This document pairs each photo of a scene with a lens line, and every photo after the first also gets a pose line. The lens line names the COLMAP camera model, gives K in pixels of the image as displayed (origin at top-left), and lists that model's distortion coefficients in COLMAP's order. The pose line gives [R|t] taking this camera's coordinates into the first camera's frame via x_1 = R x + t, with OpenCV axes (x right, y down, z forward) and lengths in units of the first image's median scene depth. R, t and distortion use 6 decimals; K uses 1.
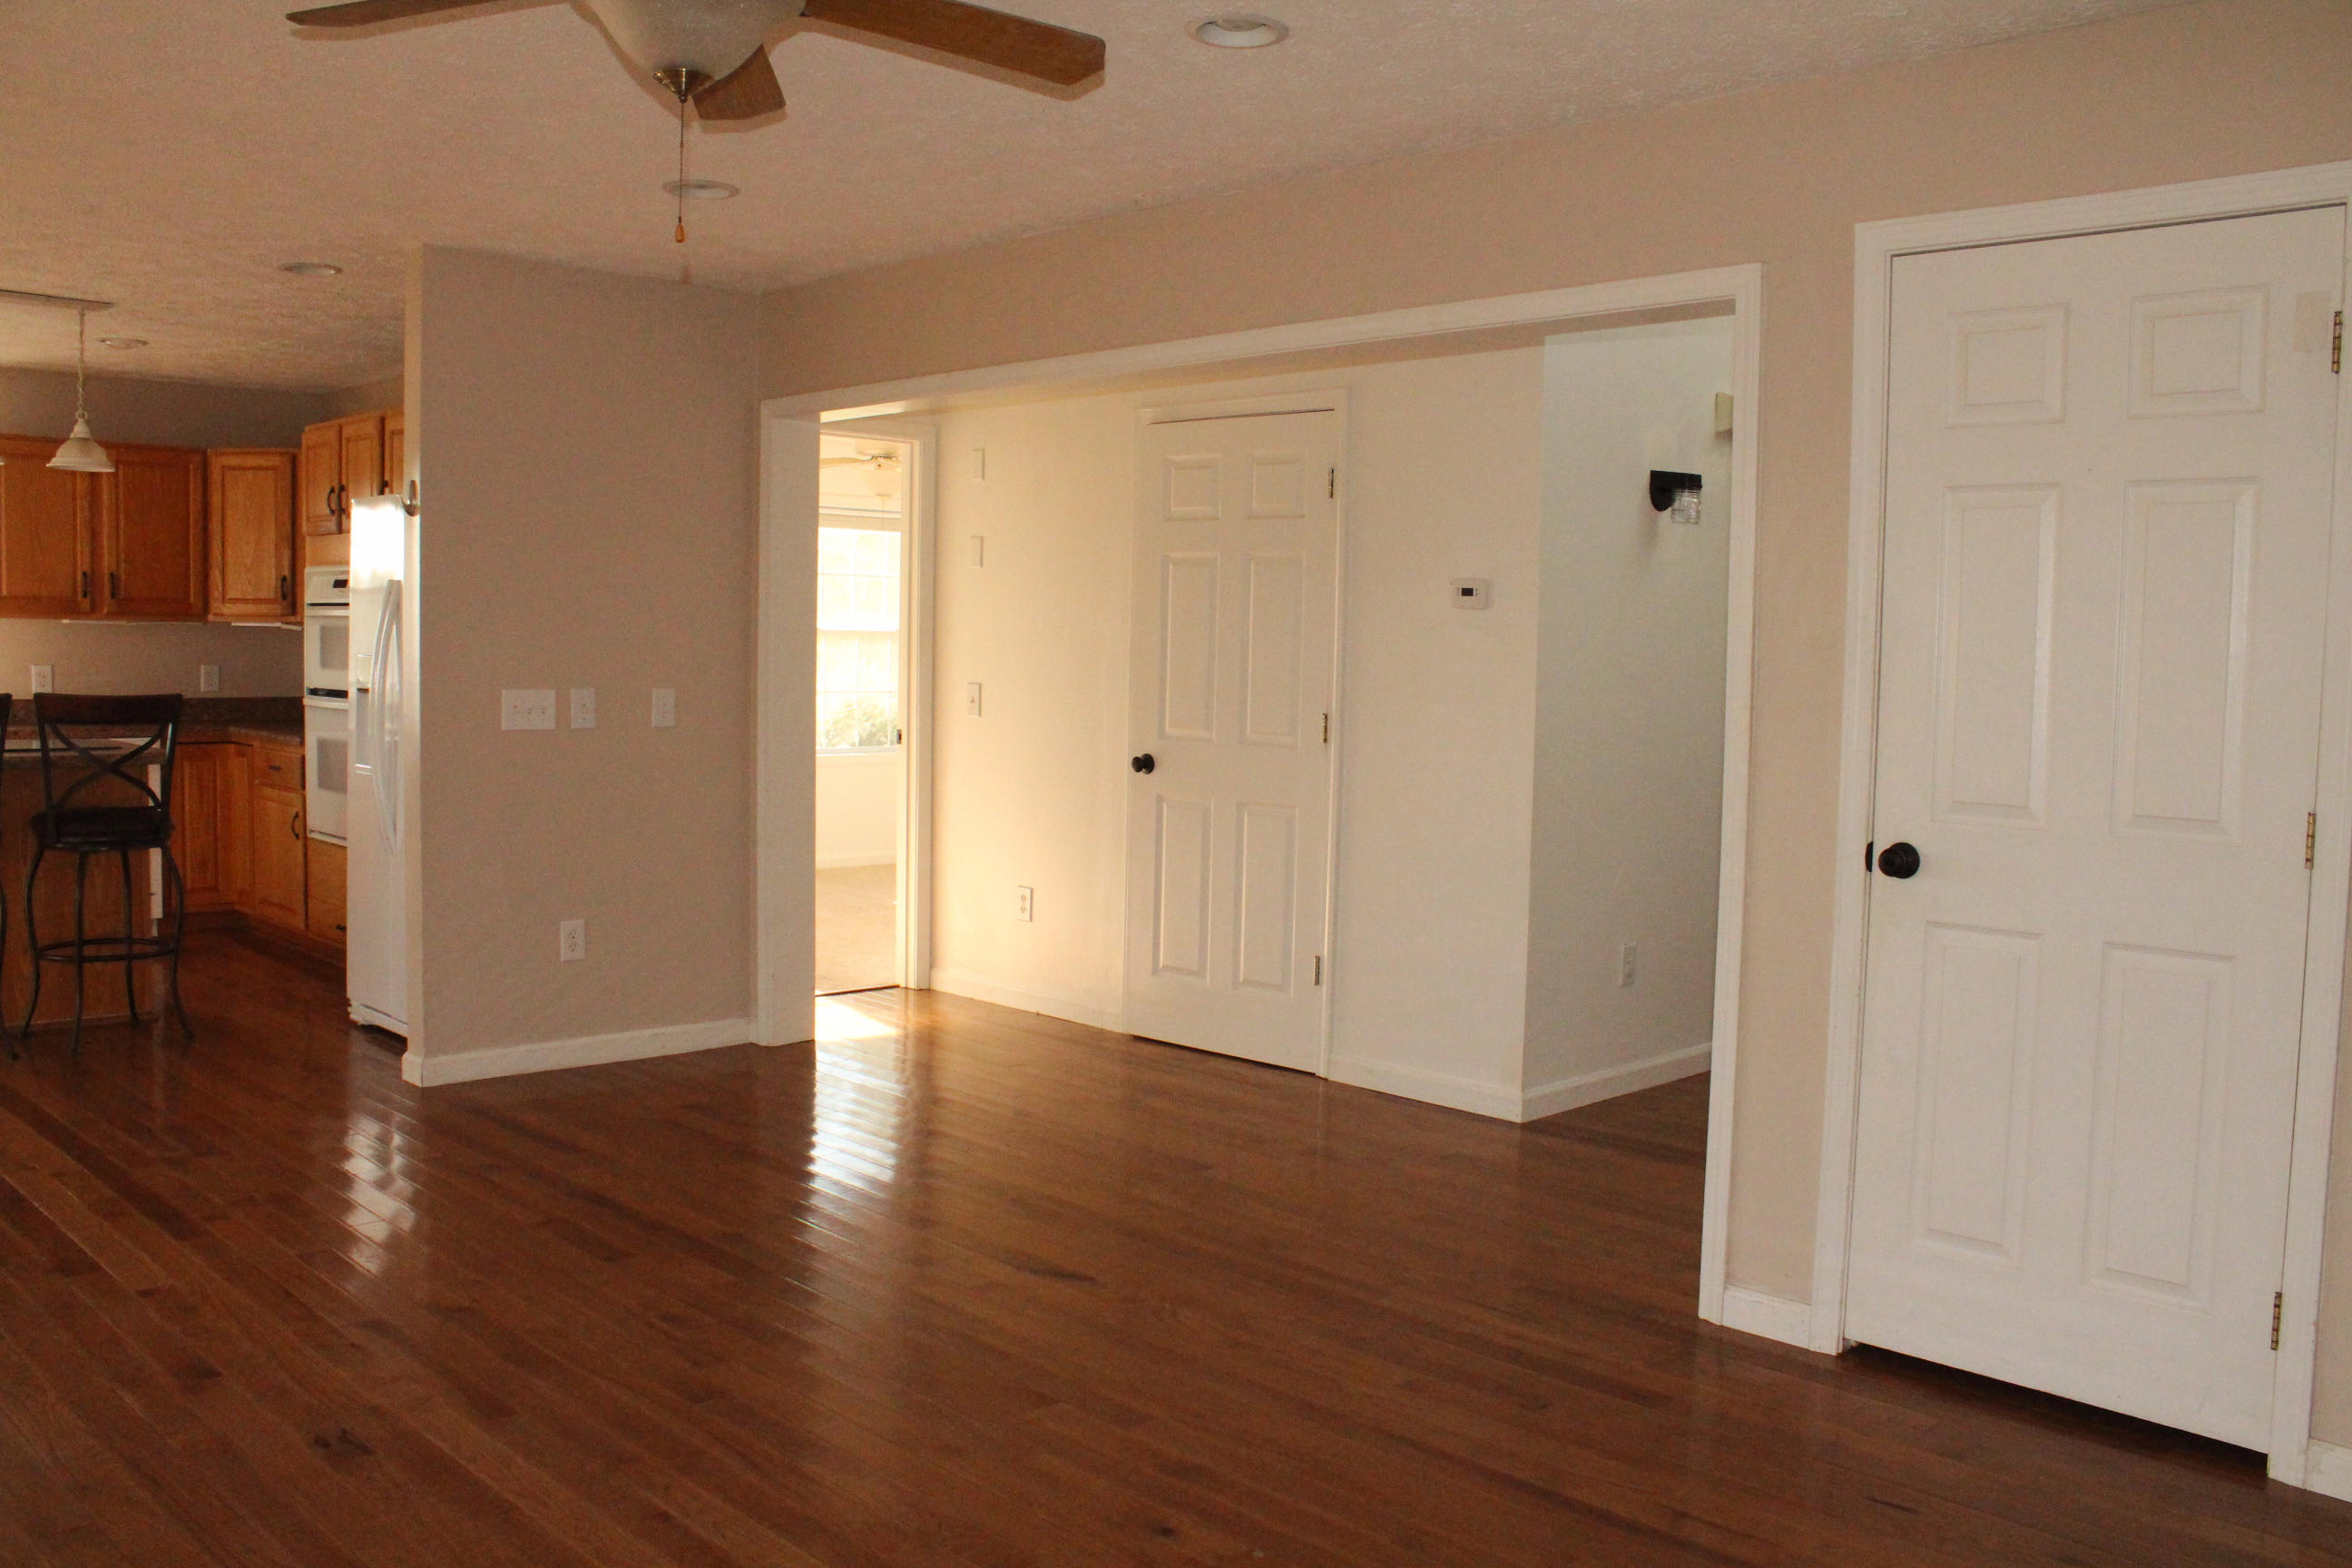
lens RADIAL K [[1950.3, 0, 1185.3], [0, 1950.3, 777.7], [0, 0, 1]] dist [-0.167041, 0.148970]
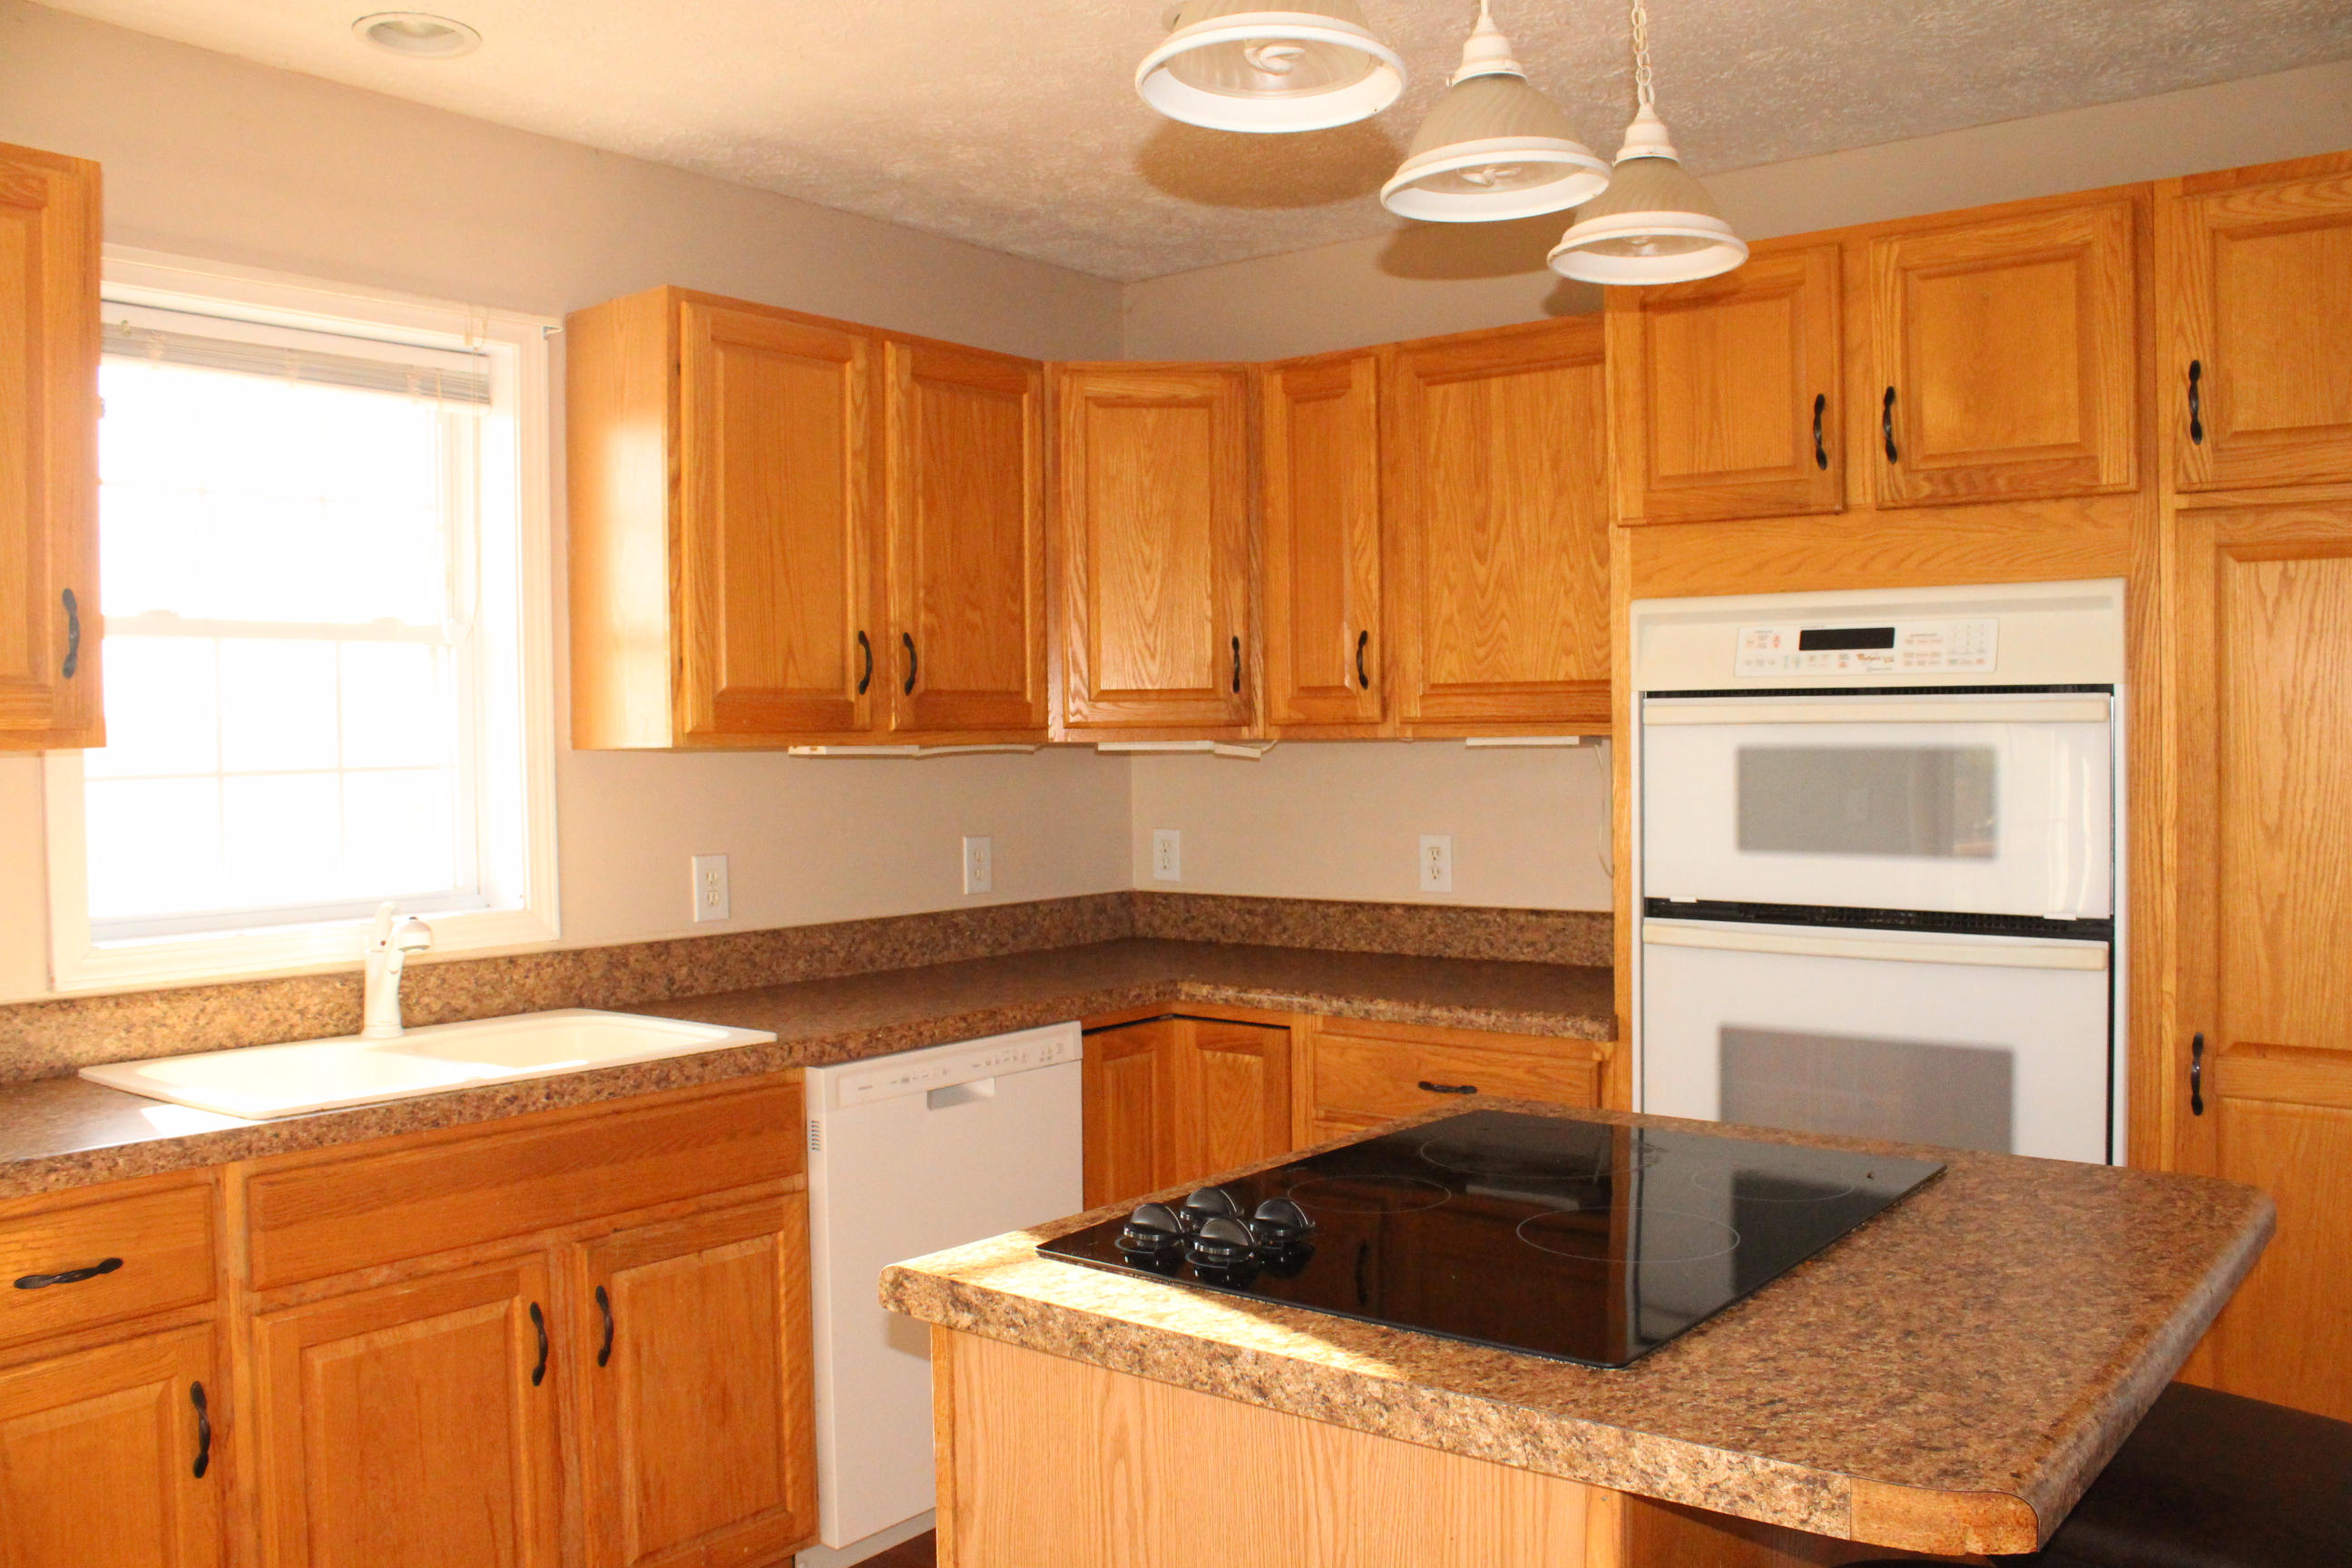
lens RADIAL K [[1950.3, 0, 1185.3], [0, 1950.3, 777.7], [0, 0, 1]] dist [-0.167041, 0.148970]
pose [[0.991813, -0.031006, 0.123876, -0.570732], [0.036599, 0.998399, -0.043131, -0.056096], [-0.122341, 0.047311, 0.991360, 0.562094]]
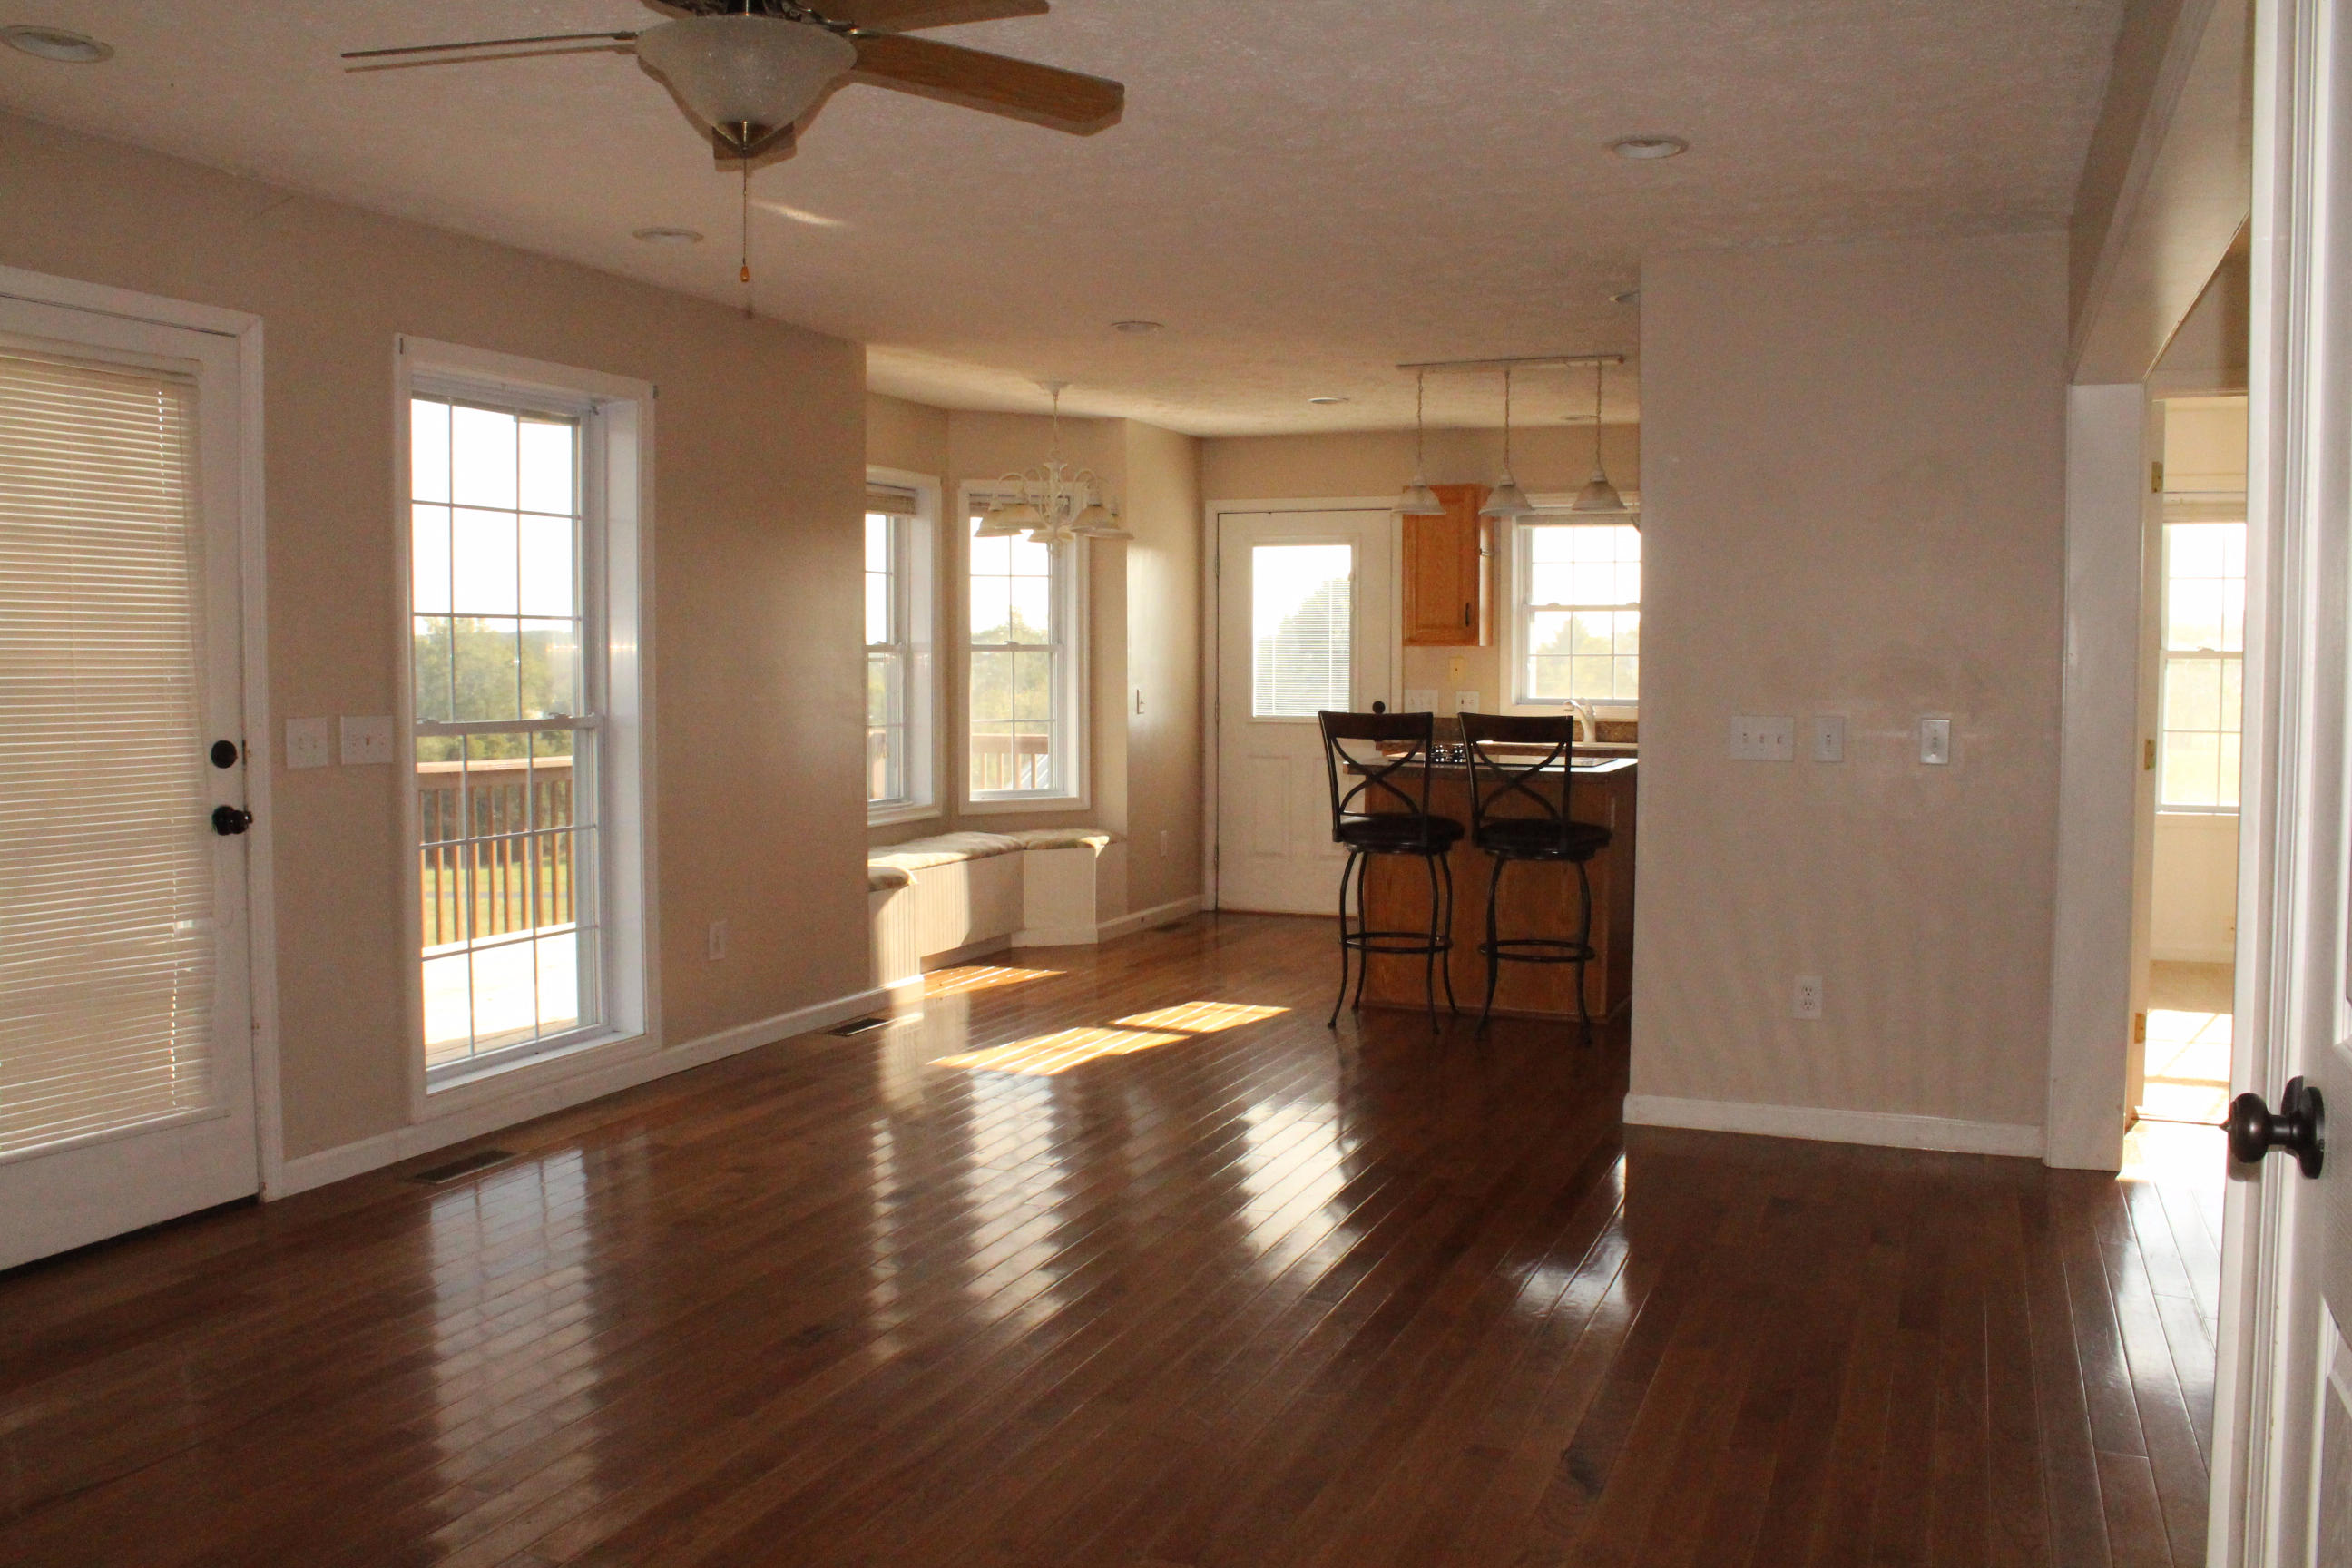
lens RADIAL K [[1950.3, 0, 1185.3], [0, 1950.3, 777.7], [0, 0, 1]] dist [-0.167041, 0.148970]
pose [[0.399250, 0.040248, -0.915958, 0.266138], [-0.060346, 0.998023, 0.017550, -0.011051], [0.914854, 0.048268, 0.400890, 0.258470]]
